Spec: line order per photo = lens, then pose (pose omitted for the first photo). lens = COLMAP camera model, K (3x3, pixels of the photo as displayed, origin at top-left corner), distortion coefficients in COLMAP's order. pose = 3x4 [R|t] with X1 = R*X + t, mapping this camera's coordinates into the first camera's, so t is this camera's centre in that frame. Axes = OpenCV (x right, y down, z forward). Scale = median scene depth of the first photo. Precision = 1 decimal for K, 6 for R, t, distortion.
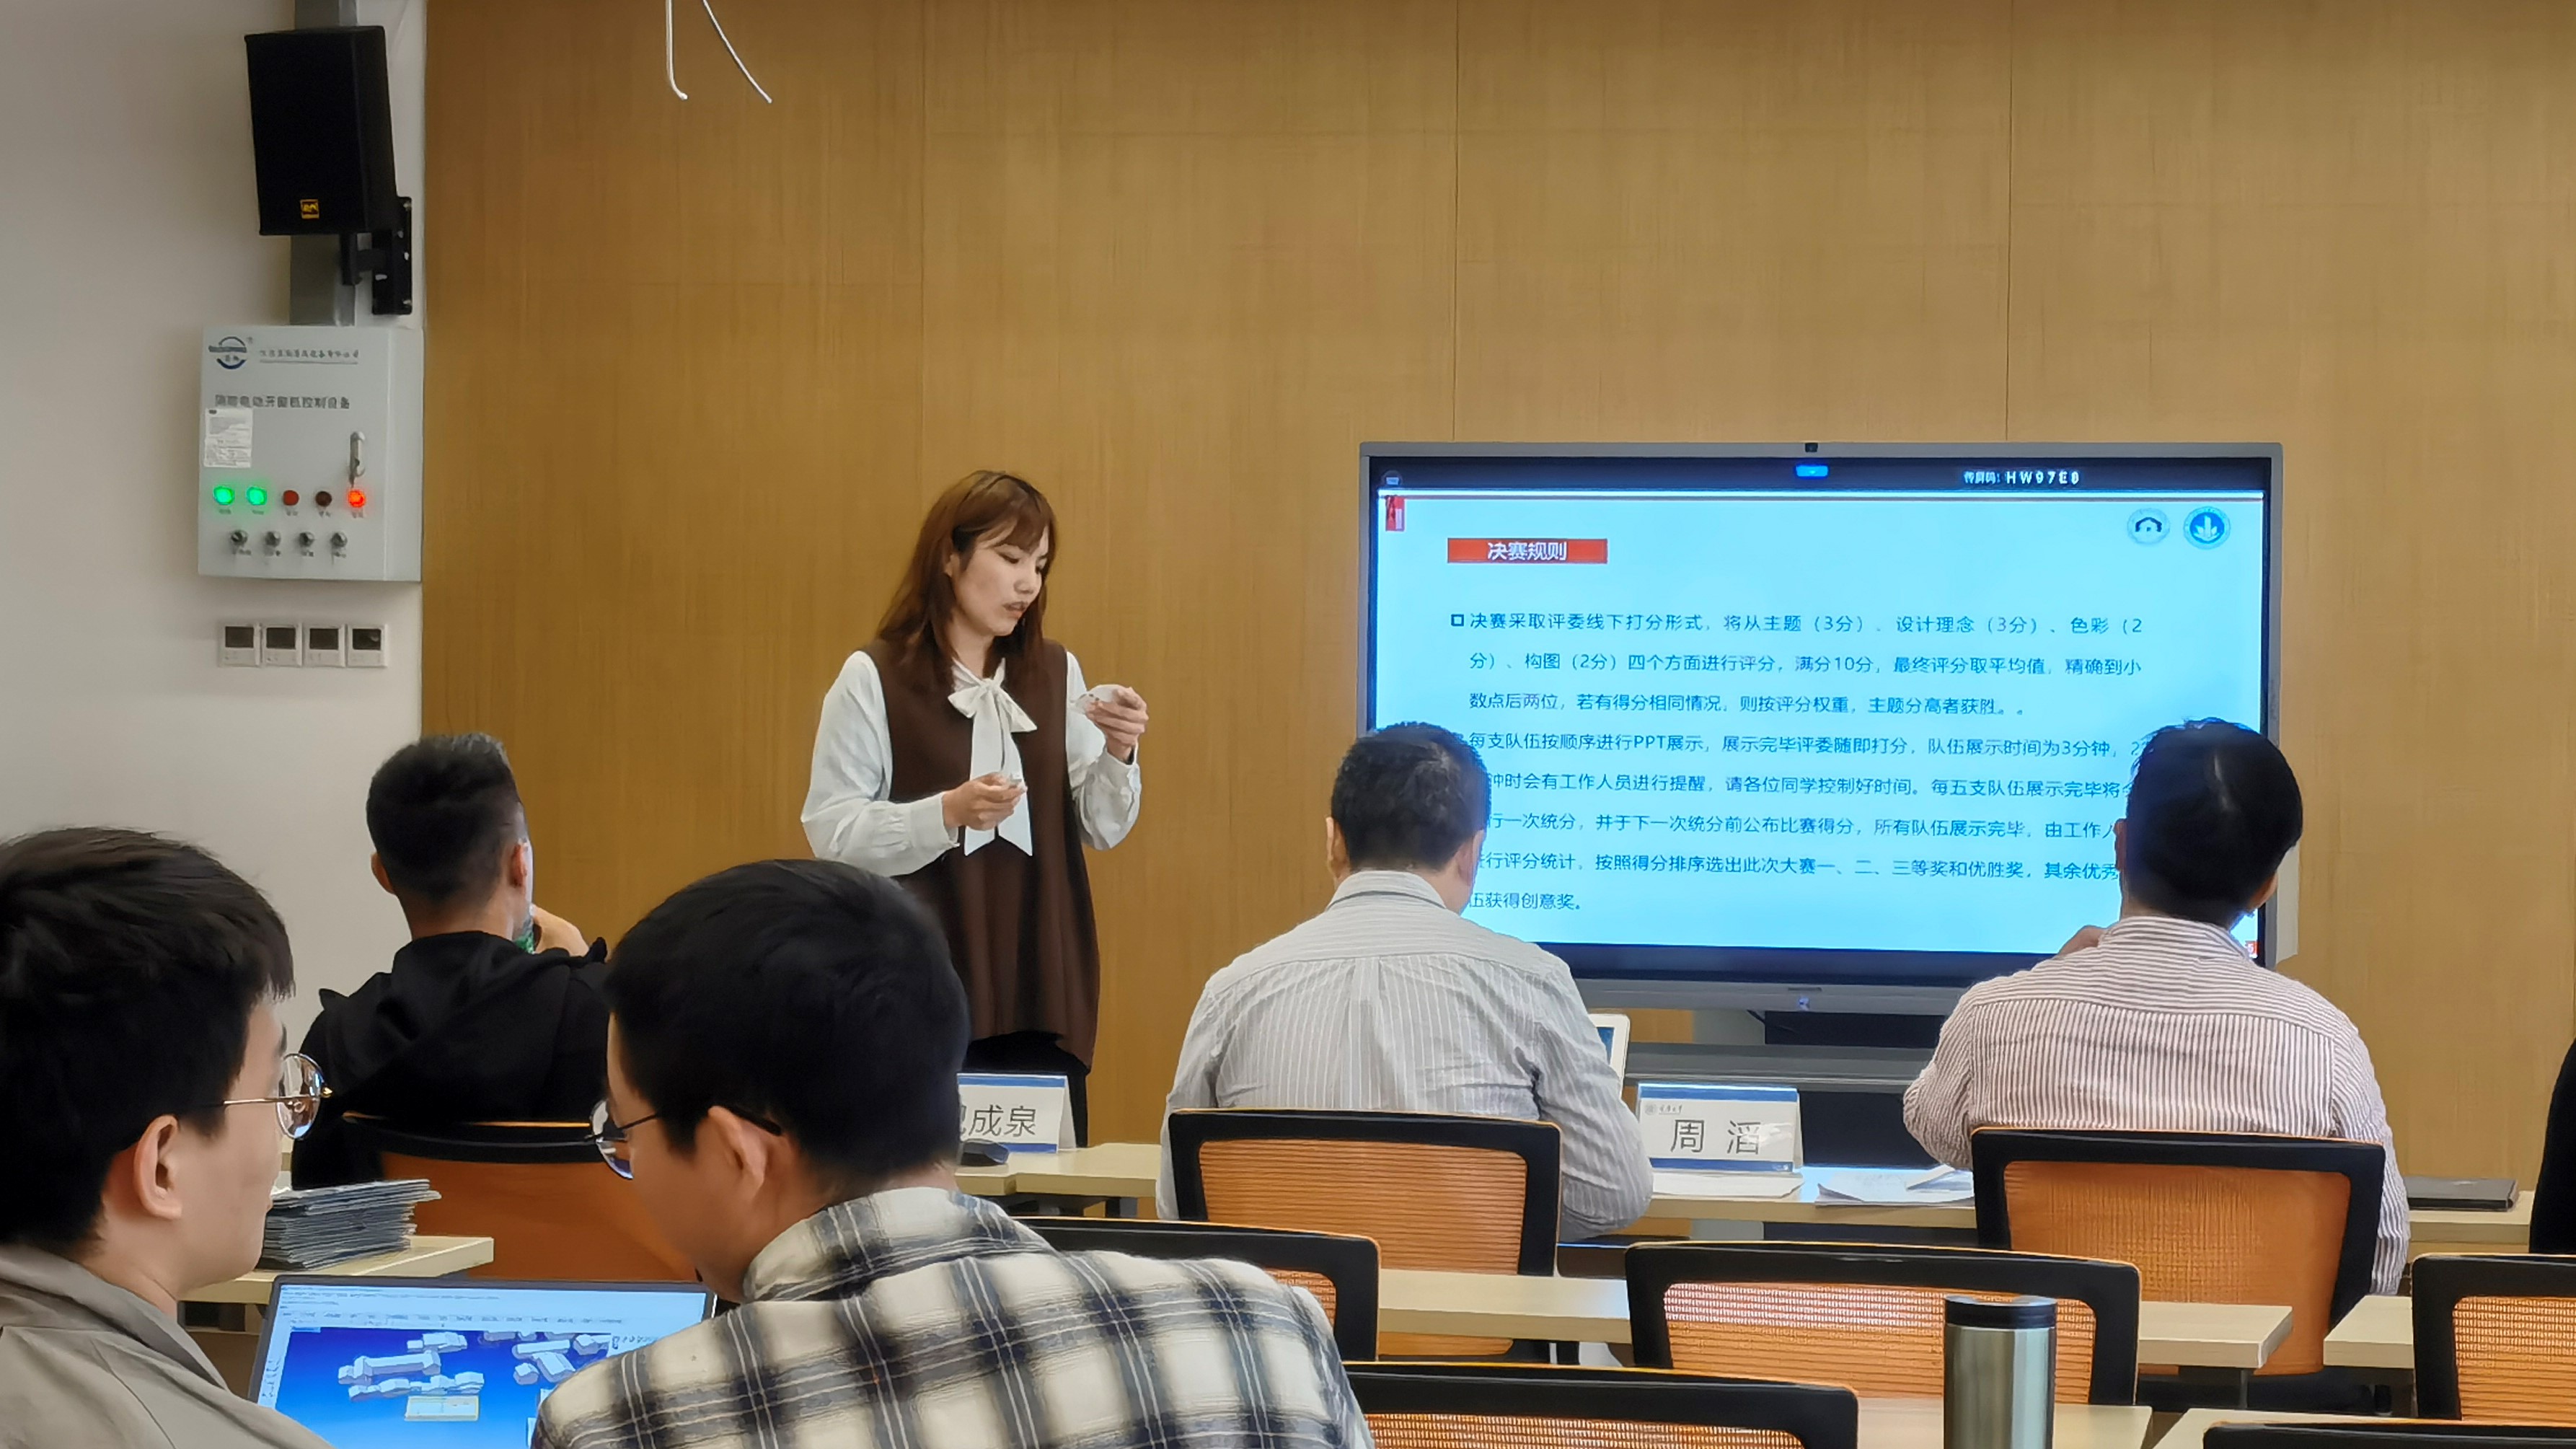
lens RADIAL K [[6213.2, 0, 1291.5], [0, 6213.2, 725.1], [0, 0, 1]] dist [0.170234, 0.000000]
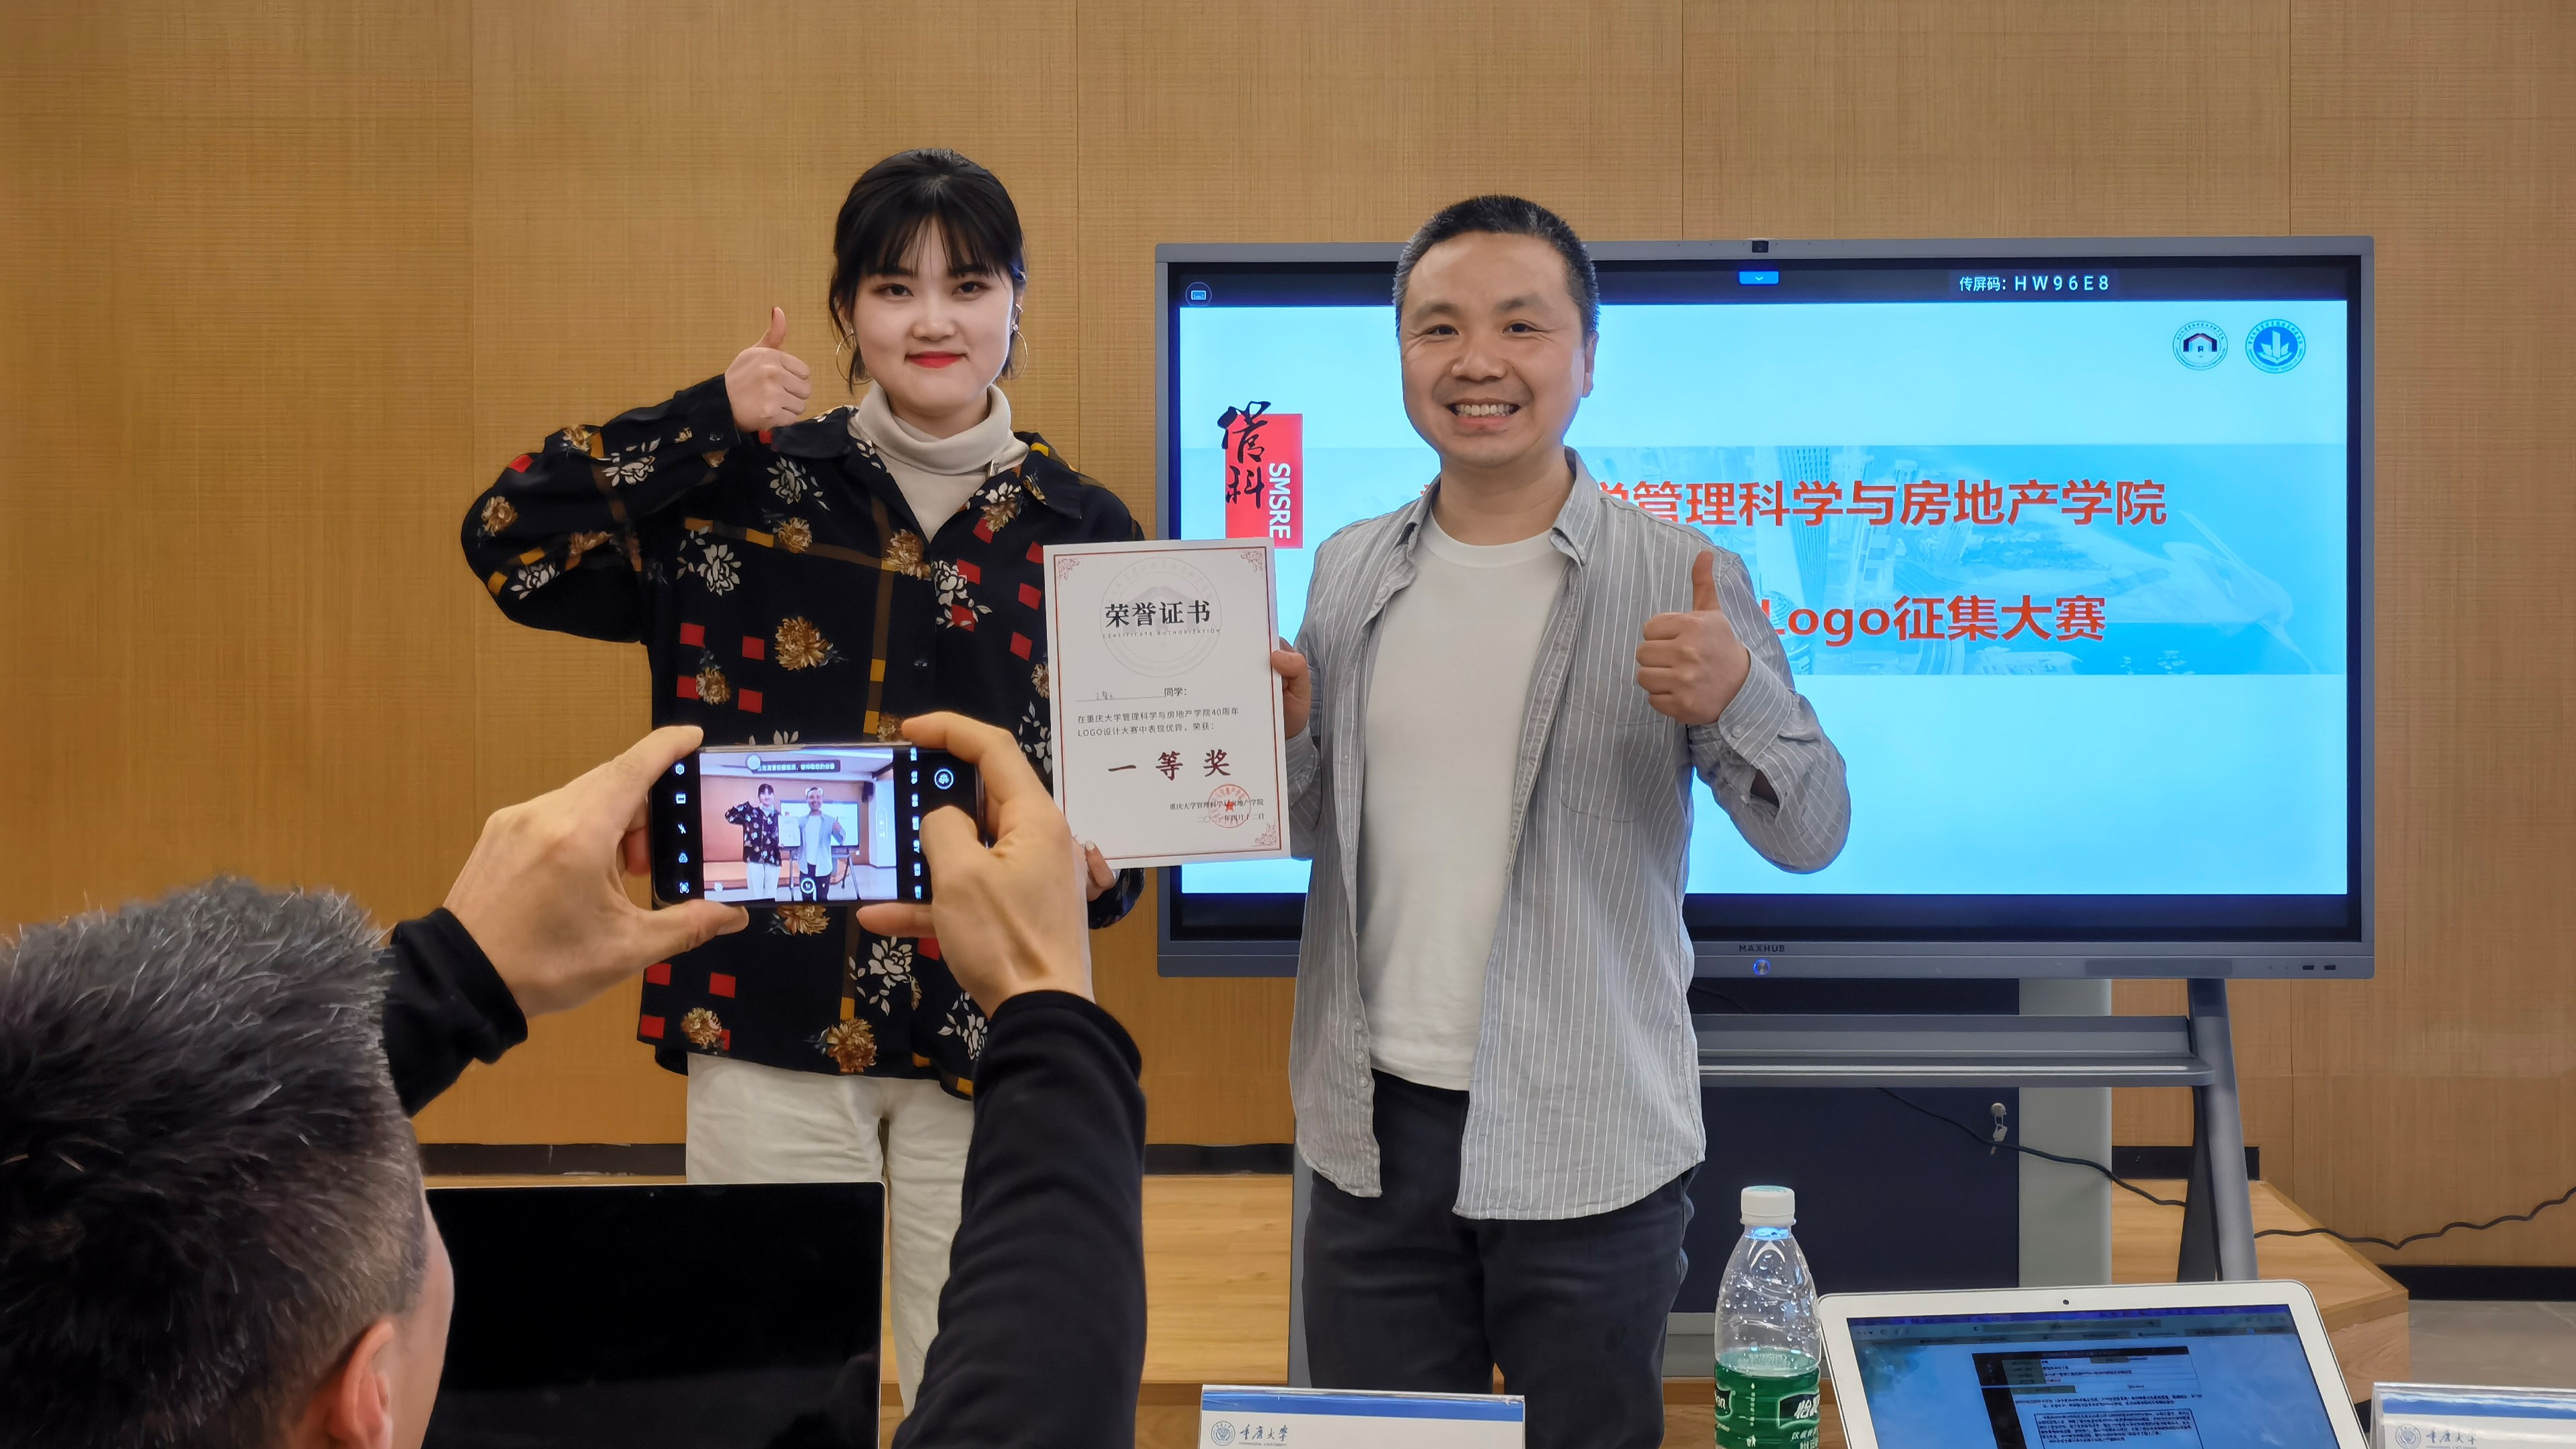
lens RADIAL K [[3491.5, 0, 1280.2], [0, 3491.5, 725.3], [0, 0, 1]] dist [-0.034635, 0.000000]
pose [[0.975673, -0.029423, 0.217248, -0.070337], [0.018296, 0.998424, 0.053051, -0.009547], [-0.218467, -0.047786, 0.974674, 0.595383]]
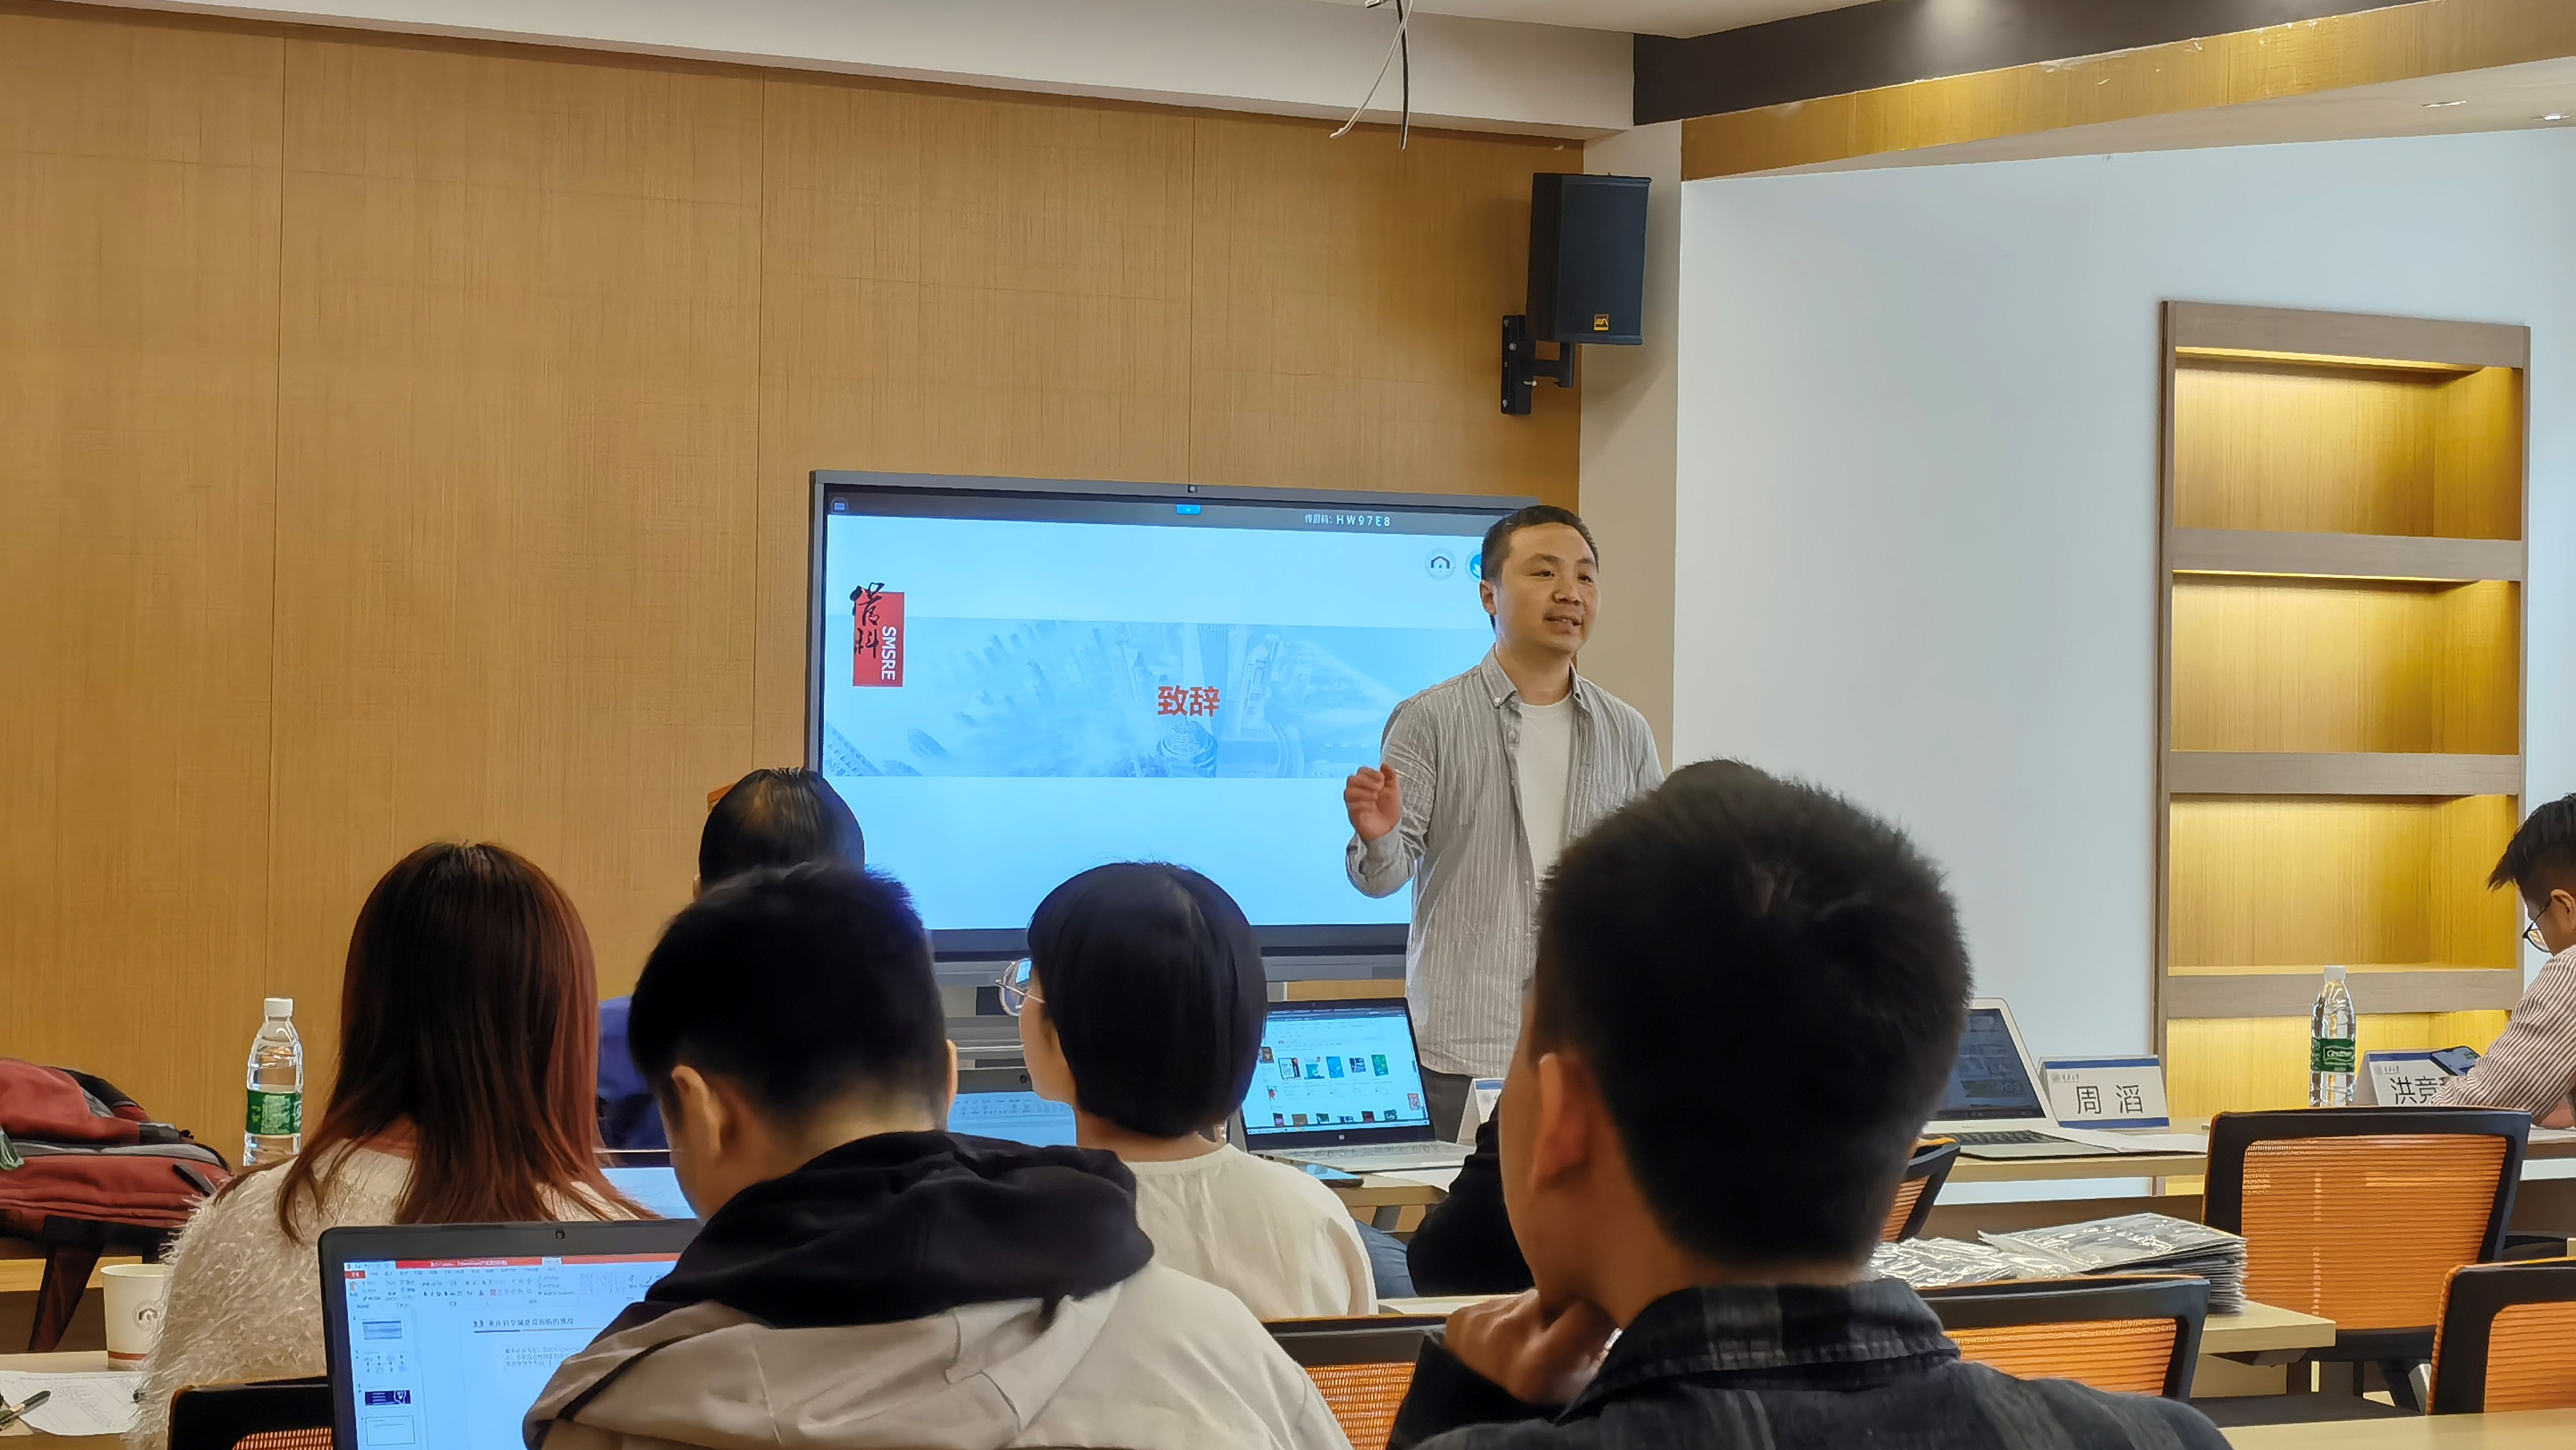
lens RADIAL K [[4672.0, 0, 1287.3], [0, 4672.0, 722.3], [0, 0, 1]] dist [-0.011701, 0.000000]
pose [[0.705374, -0.007438, 0.708797, -0.515667], [0.000921, 0.999954, 0.009577, -0.010051], [-0.708835, -0.006103, 0.705348, 0.386799]]
